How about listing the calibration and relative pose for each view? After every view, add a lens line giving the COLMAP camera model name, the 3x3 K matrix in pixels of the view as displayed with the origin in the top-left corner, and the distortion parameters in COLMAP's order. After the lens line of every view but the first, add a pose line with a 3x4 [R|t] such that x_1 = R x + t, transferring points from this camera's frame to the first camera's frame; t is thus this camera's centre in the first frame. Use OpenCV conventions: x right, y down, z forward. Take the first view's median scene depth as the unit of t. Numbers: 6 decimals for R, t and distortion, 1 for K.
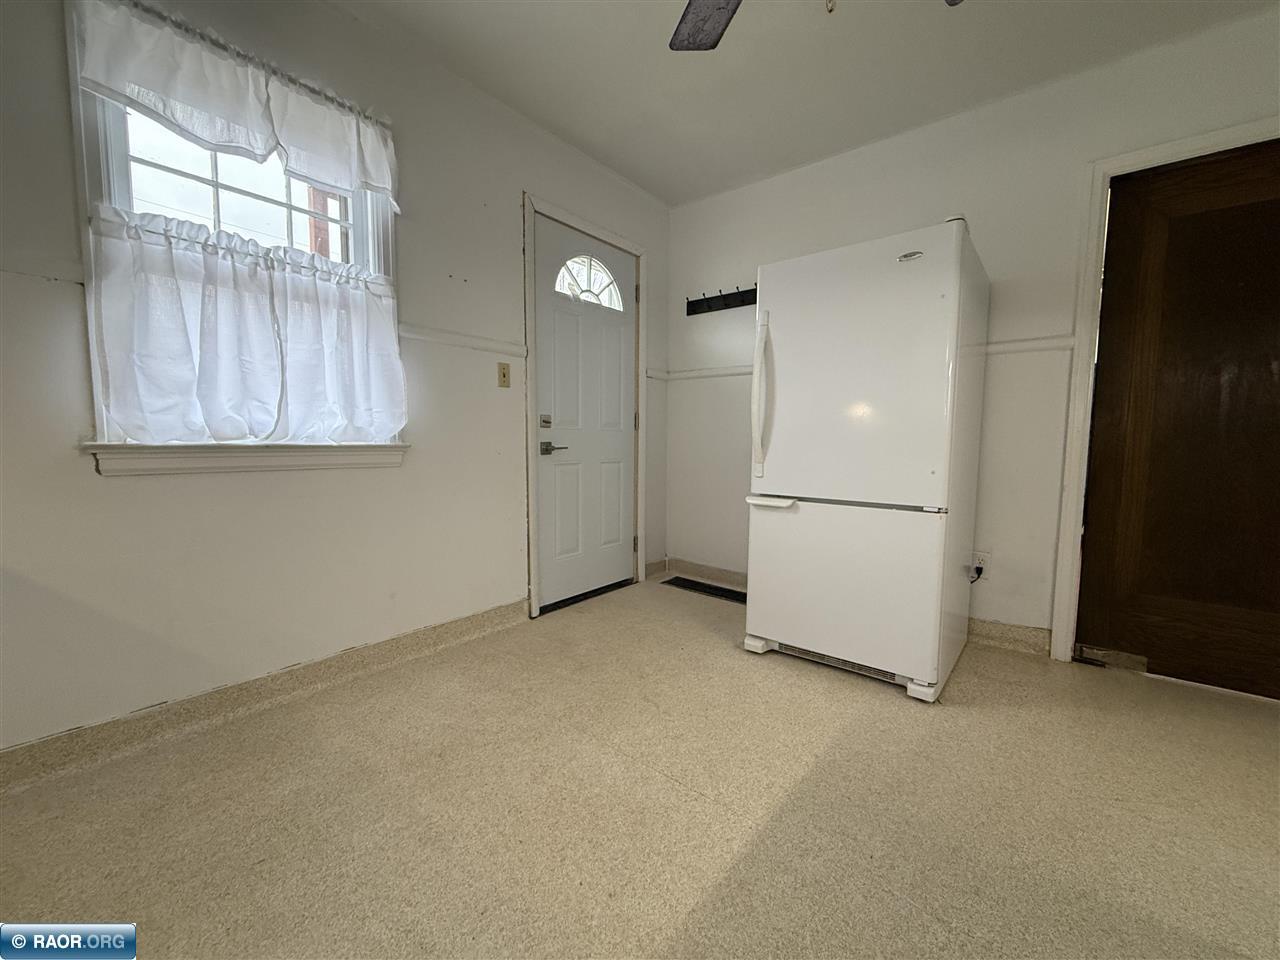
lens RADIAL K [[509.0, 0, 638.4], [0, 509.0, 480.9], [0, 0, 1]] dist [-0.000356, -0.000054]
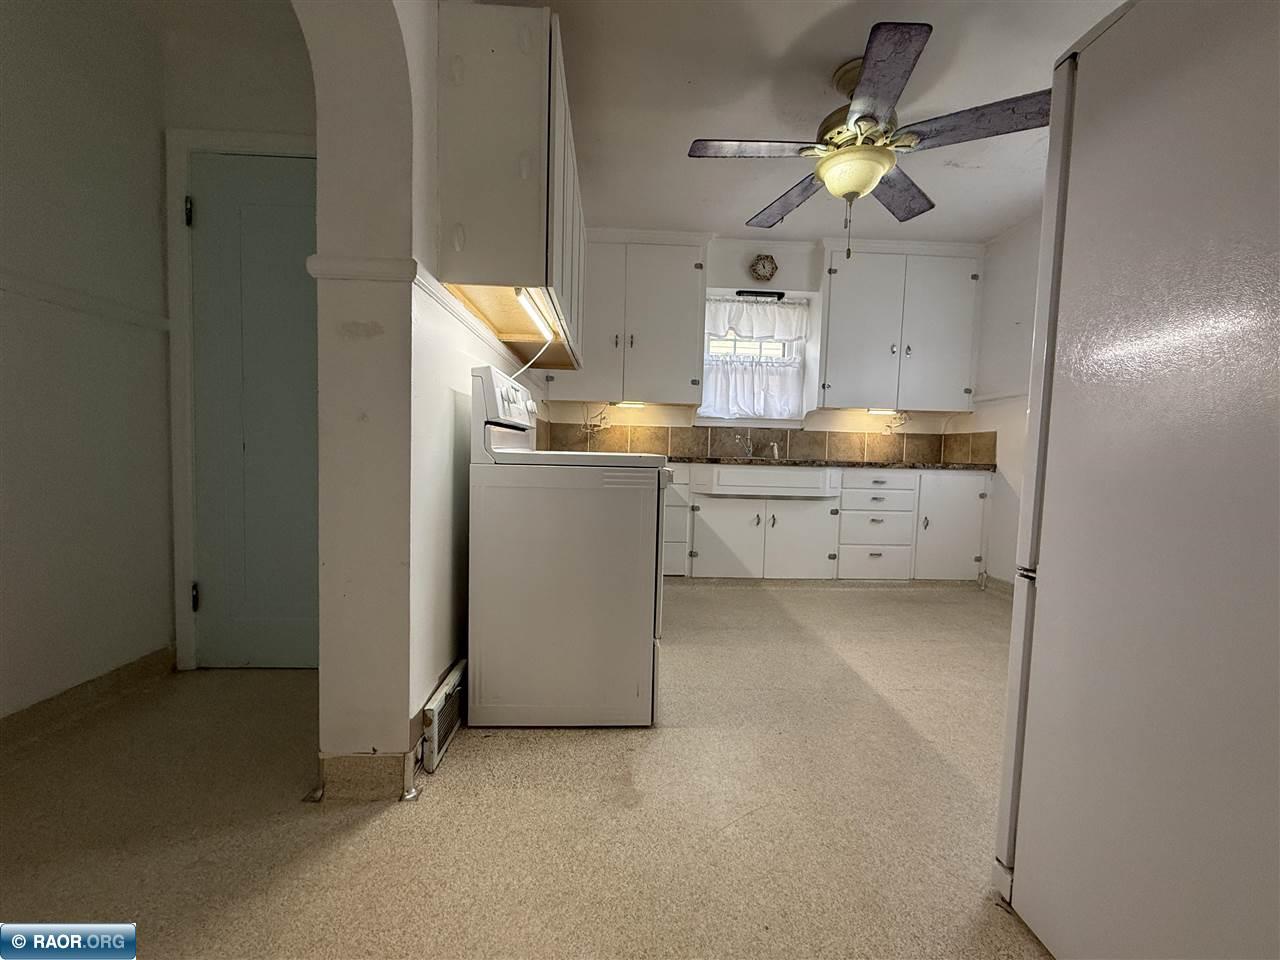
lens RADIAL K [[509.0, 0, 638.4], [0, 509.0, 480.9], [0, 0, 1]] dist [-0.000356, -0.000054]
pose [[-0.747787, 0.009606, -0.663870, 1.723056], [-0.087223, 0.989808, 0.112570, -0.094429], [0.658185, 0.142084, -0.739327, 1.469202]]
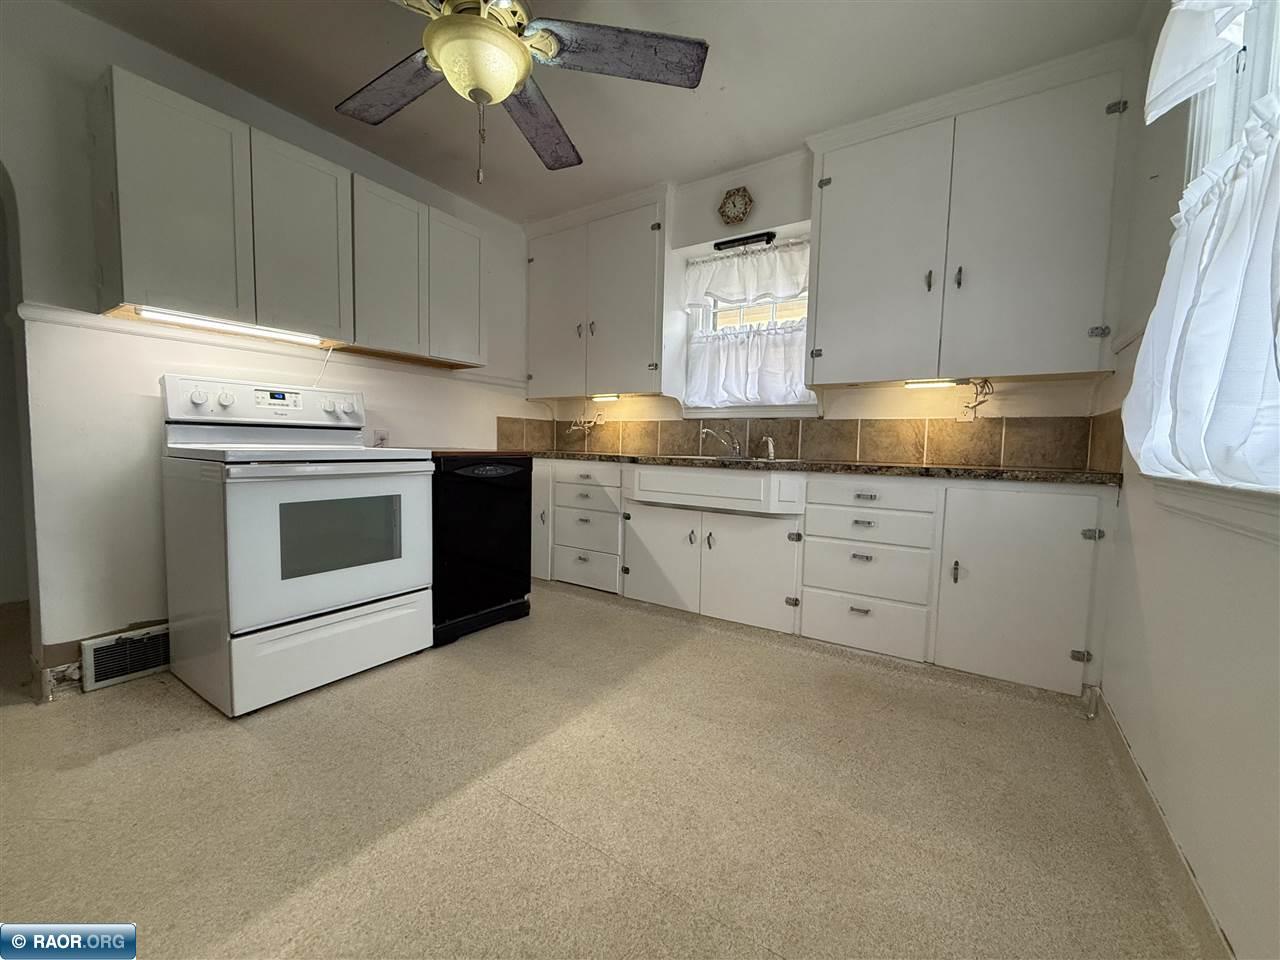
lens RADIAL K [[509.0, 0, 638.4], [0, 509.0, 480.9], [0, 0, 1]] dist [-0.000356, -0.000054]
pose [[-0.995279, -0.025592, -0.093624, 0.002841], [-0.039615, 0.987719, 0.151134, -0.170408], [0.088607, 0.154130, -0.984070, 1.889338]]
